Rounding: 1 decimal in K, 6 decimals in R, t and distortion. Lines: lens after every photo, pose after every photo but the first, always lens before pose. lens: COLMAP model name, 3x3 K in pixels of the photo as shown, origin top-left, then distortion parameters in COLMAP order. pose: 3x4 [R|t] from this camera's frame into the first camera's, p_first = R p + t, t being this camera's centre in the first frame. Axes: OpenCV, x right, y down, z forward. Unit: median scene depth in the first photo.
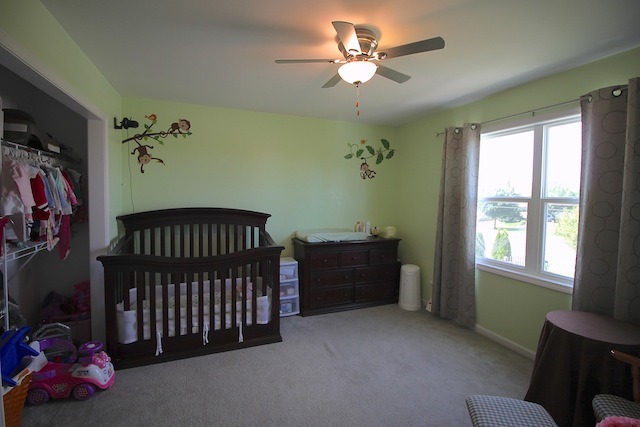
lens RADIAL K [[294.2, 0, 320.0], [0, 294.2, 213.5], [0, 0, 1]] dist [-0.002775, -0.010678]
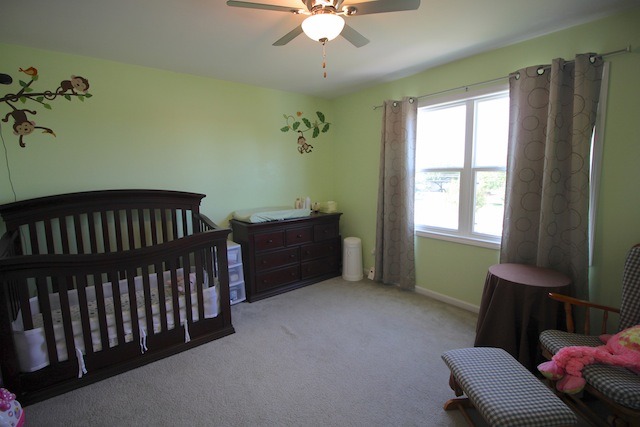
lens RADIAL K [[294.2, 0, 320.0], [0, 294.2, 213.5], [0, 0, 1]] dist [-0.002775, -0.010678]
pose [[0.956842, -0.066160, 0.282978, -0.112898], [0.045309, 0.995796, 0.079611, 0.006110], [-0.287056, -0.063353, 0.955817, 0.076898]]
